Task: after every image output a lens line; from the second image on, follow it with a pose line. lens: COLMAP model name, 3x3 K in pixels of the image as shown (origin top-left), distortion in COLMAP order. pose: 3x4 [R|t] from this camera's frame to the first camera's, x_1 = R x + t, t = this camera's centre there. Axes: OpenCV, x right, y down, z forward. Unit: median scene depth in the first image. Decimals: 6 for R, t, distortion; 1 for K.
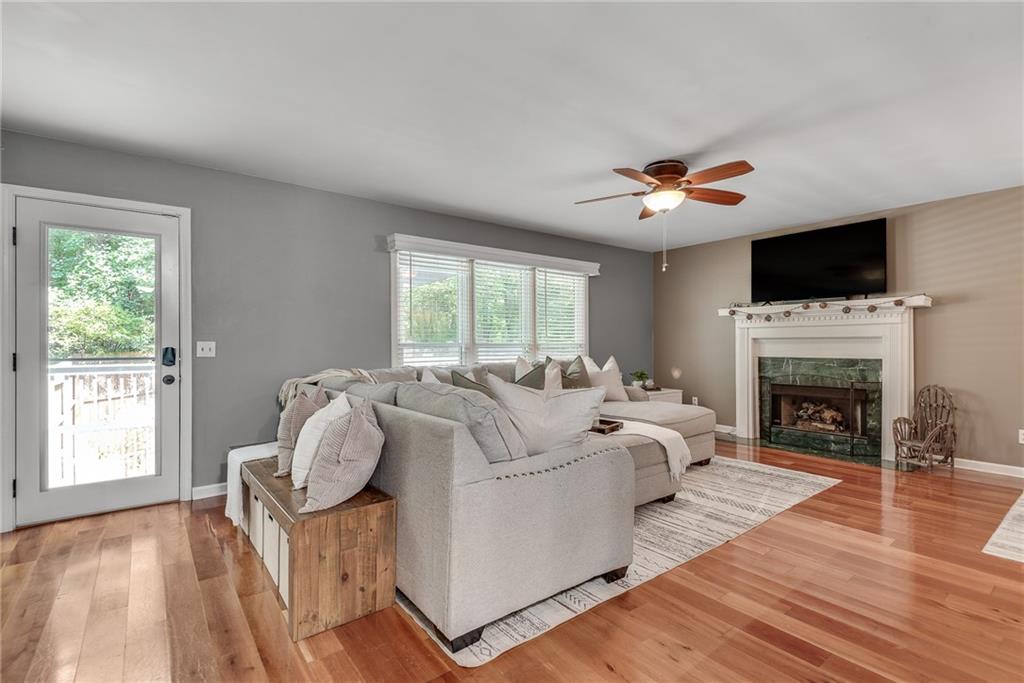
lens RADIAL K [[468.1, 0, 510.3], [0, 468.1, 347.1], [0, 0, 1]] dist [0.021630, -0.011017]
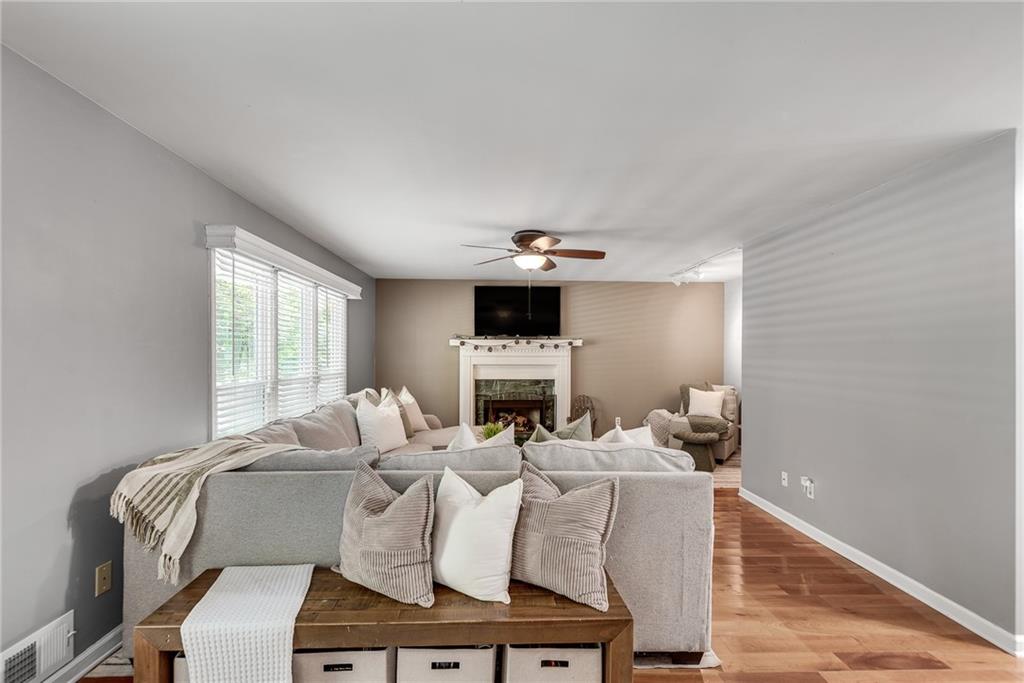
lens RADIAL K [[468.1, 0, 503.2], [0, 468.1, 351.0], [0, 0, 1]] dist [0.021630, -0.011017]
pose [[0.579732, 0.006588, 0.814781, -0.585887], [0.000397, 0.999965, -0.008368, -0.058190], [-0.814807, 0.005174, 0.579709, 0.300099]]
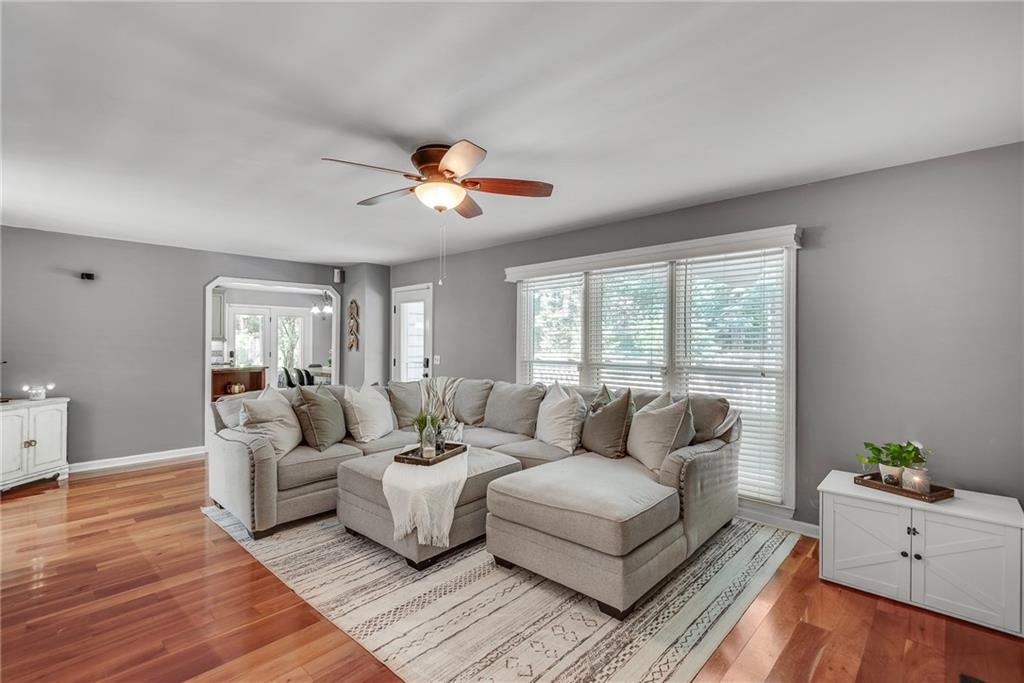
lens RADIAL K [[468.1, 0, 507.9], [0, 468.1, 341.5], [0, 0, 1]] dist [0.021630, -0.011017]
pose [[0.167875, 0.001756, -0.985807, 0.956430], [-0.016827, 0.999858, -0.001085, -0.056102], [0.985665, 0.016771, 0.167880, 0.827655]]
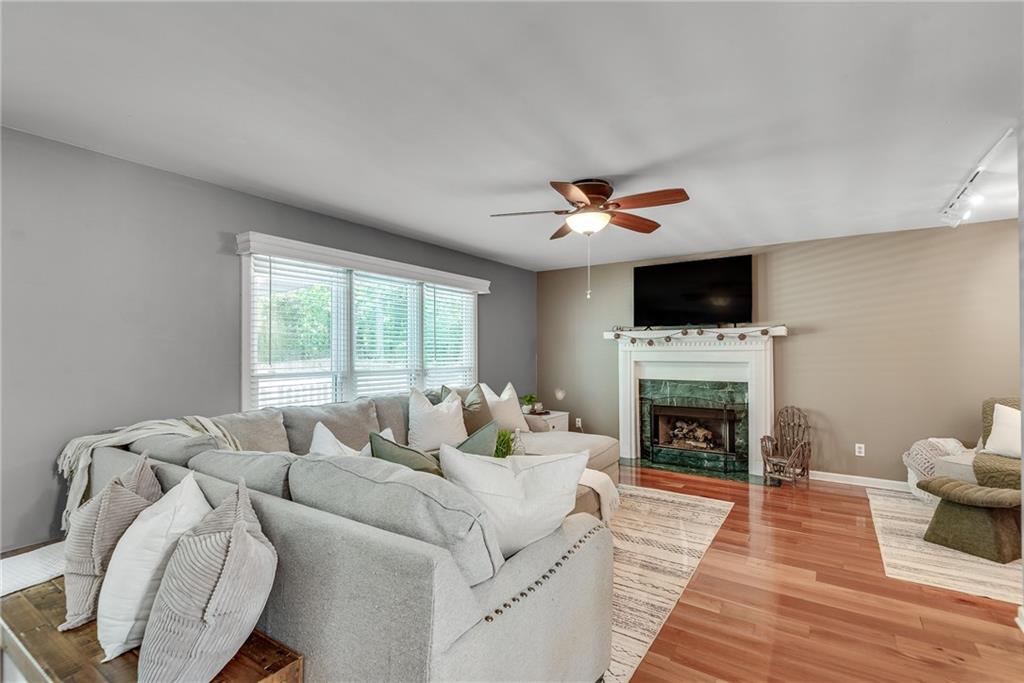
lens RADIAL K [[468.1, 0, 510.9], [0, 468.1, 347.8], [0, 0, 1]] dist [0.021630, -0.011017]
pose [[0.948159, 0.002524, 0.317786, -0.091252], [0.003172, 0.999843, -0.017406, -0.041397], [-0.317780, 0.017512, 0.948003, 0.150286]]
